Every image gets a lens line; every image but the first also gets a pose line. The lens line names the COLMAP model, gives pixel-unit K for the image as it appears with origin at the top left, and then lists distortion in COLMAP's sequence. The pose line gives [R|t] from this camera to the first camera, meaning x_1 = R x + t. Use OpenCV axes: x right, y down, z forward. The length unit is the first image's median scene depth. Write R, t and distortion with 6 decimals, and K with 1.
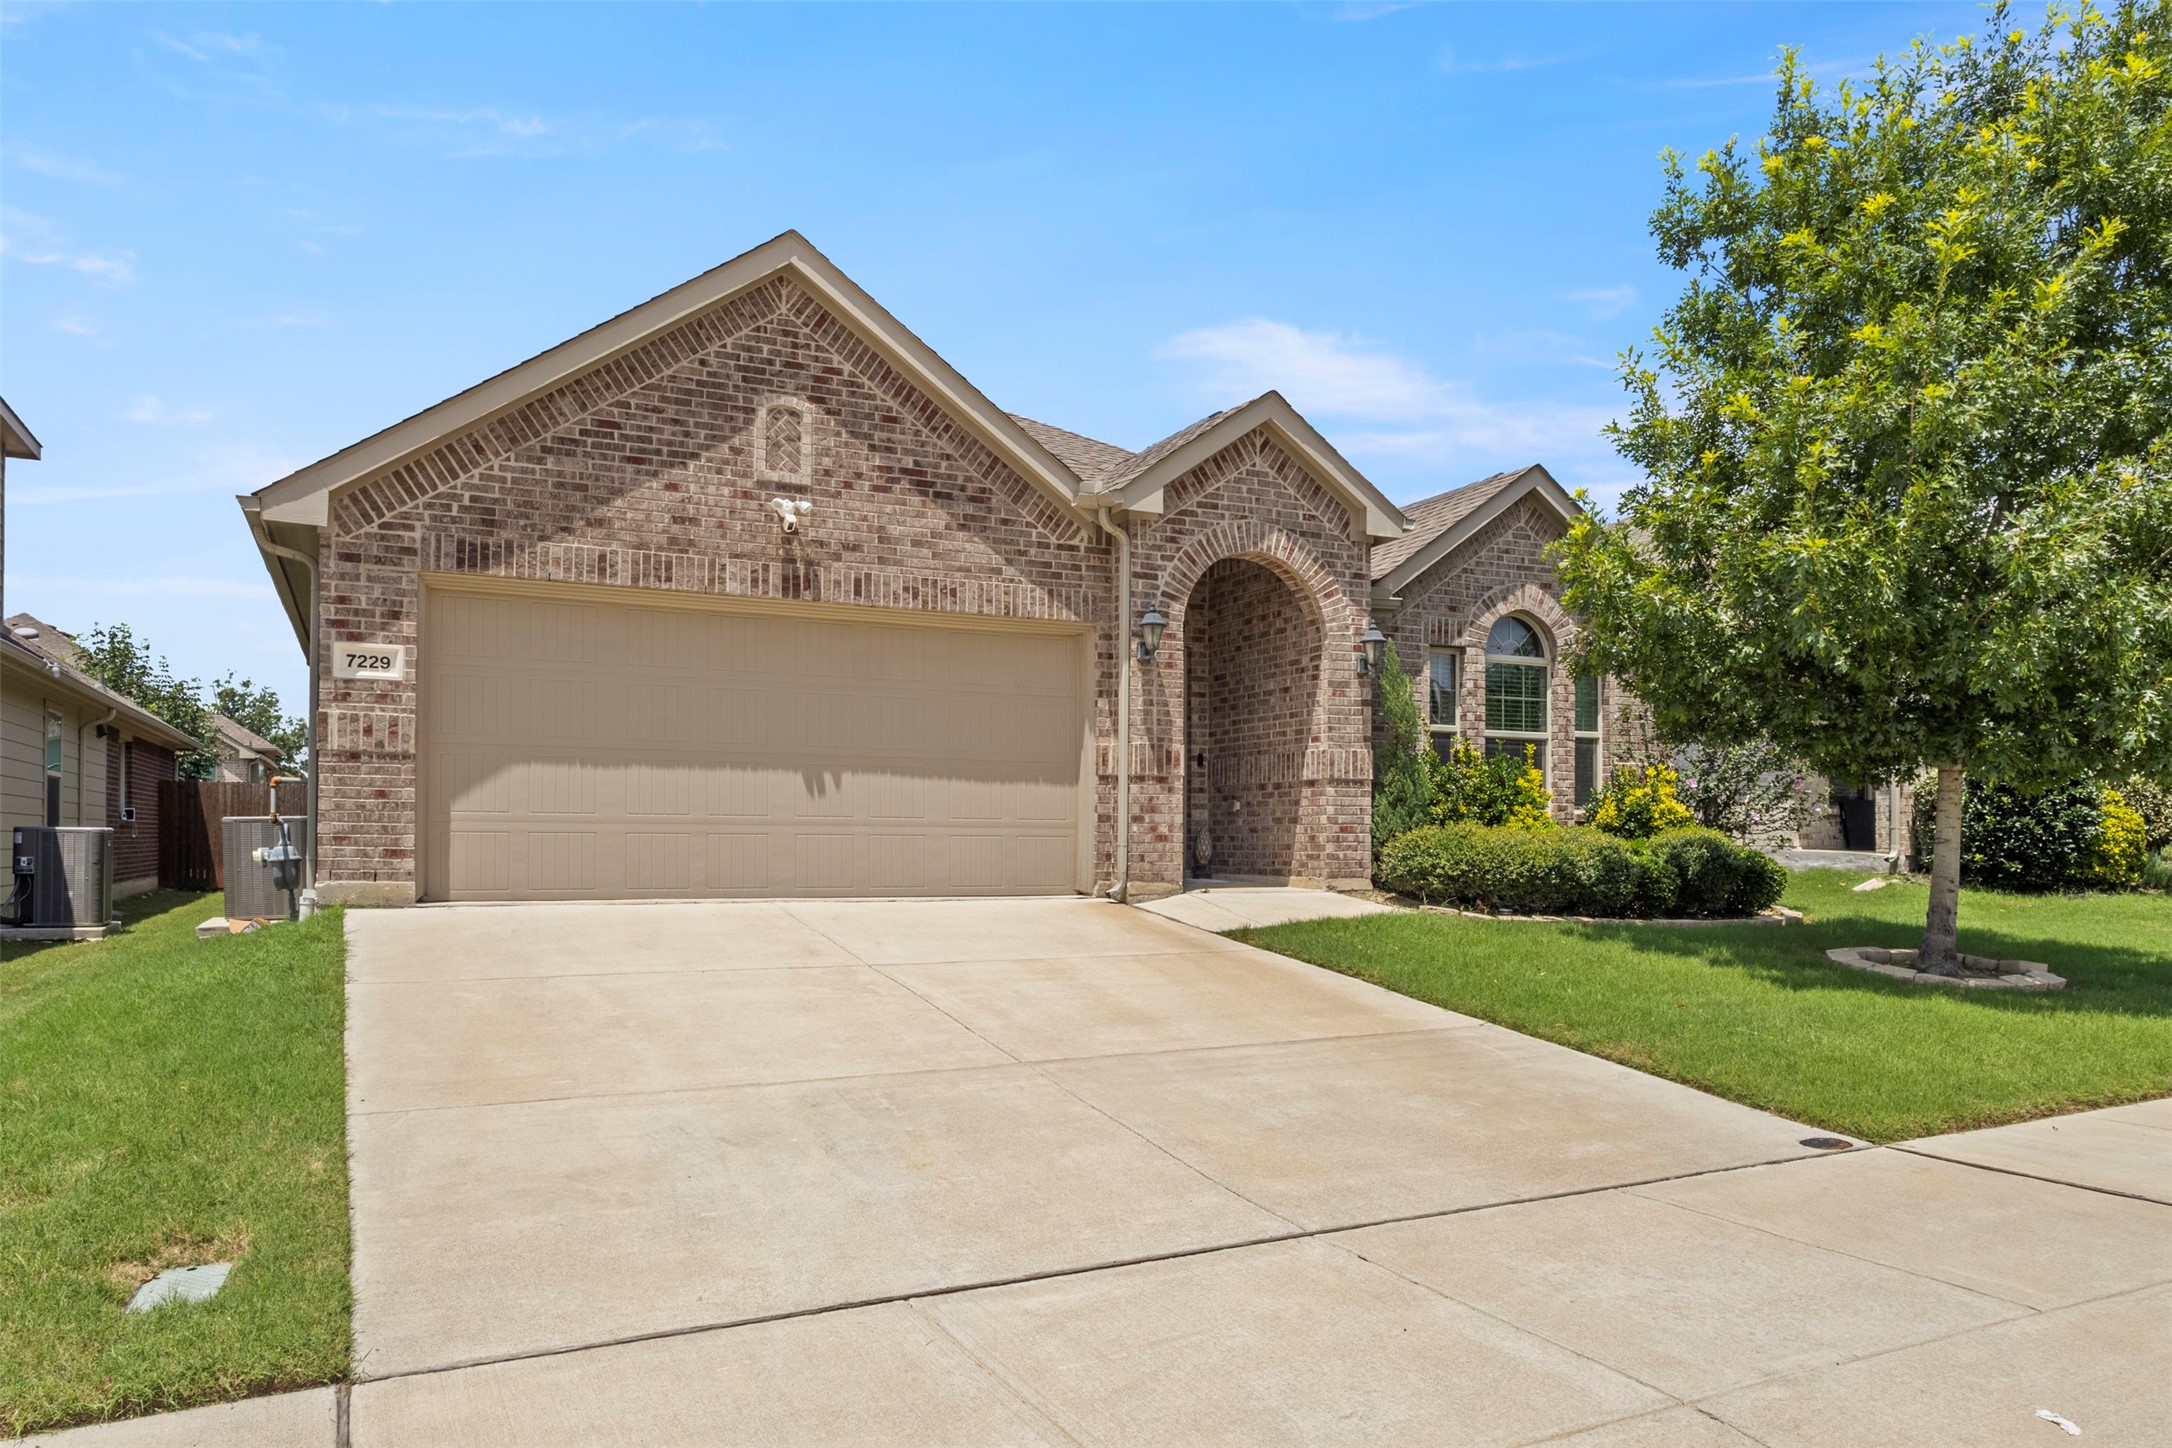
lens RADIAL K [[1512.1, 0, 1085.9], [0, 1512.1, 794.8], [0, 0, 1]] dist [-0.012360, -0.000701]
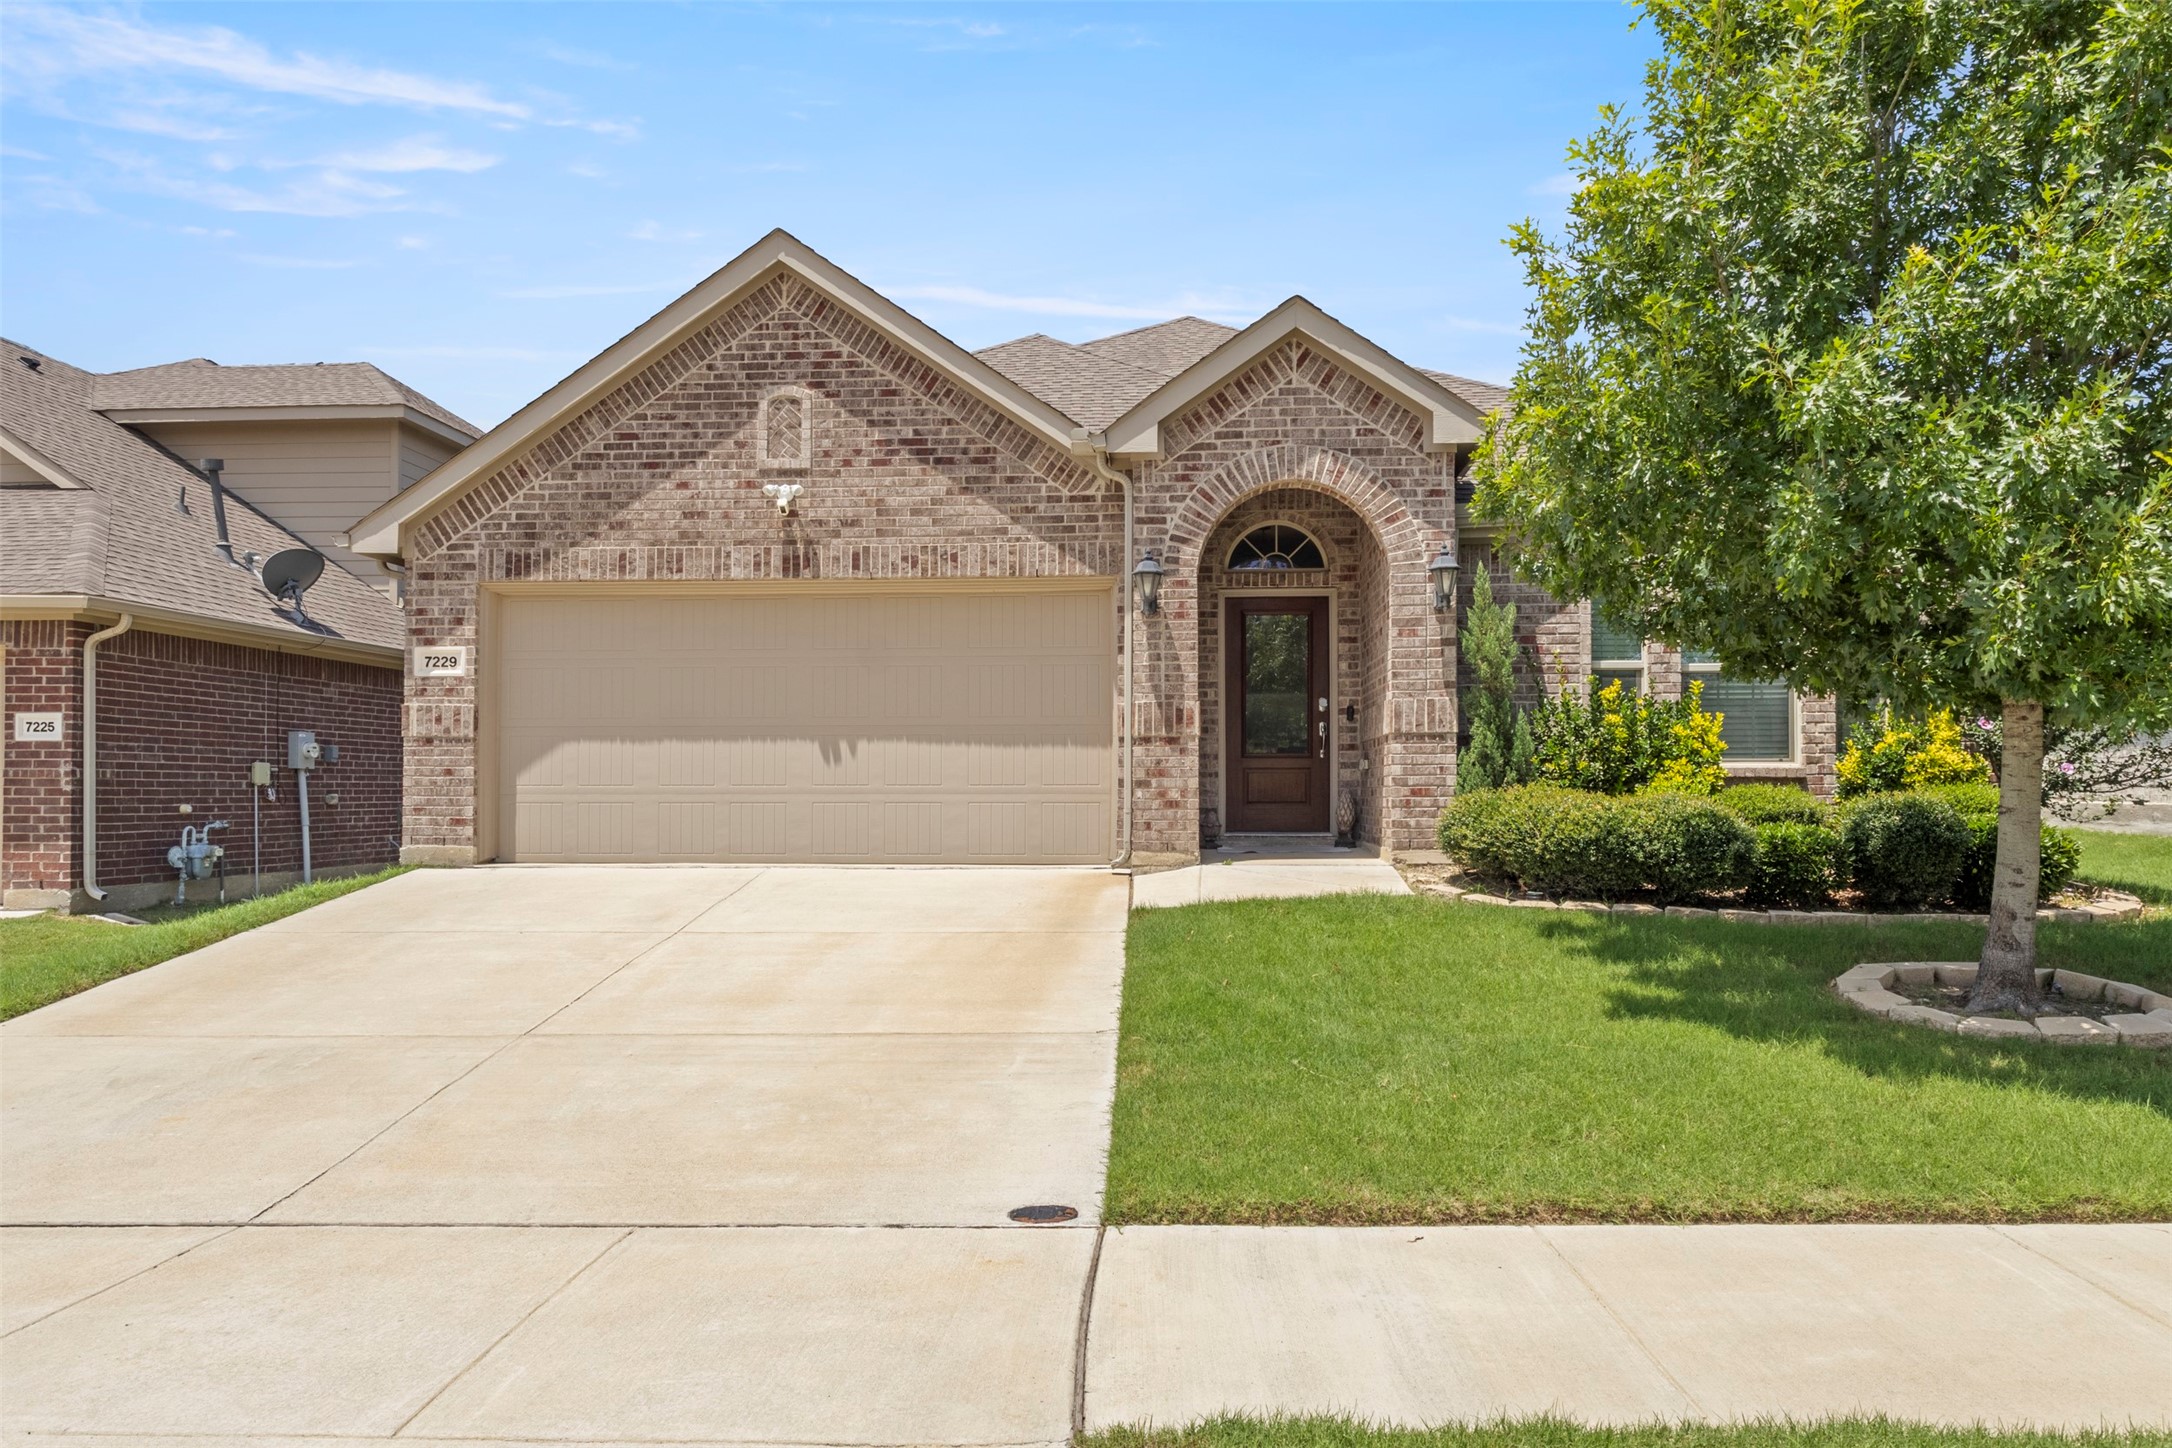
lens RADIAL K [[1542.7, 0, 1086.0], [0, 1542.7, 724.0], [0, 0, 1]] dist [0.000976, -0.001142]
pose [[0.861837, -0.028876, -0.506362, 0.509752], [0.022425, 0.999571, -0.018834, -0.003718], [0.506689, 0.004877, 0.862115, 0.177094]]
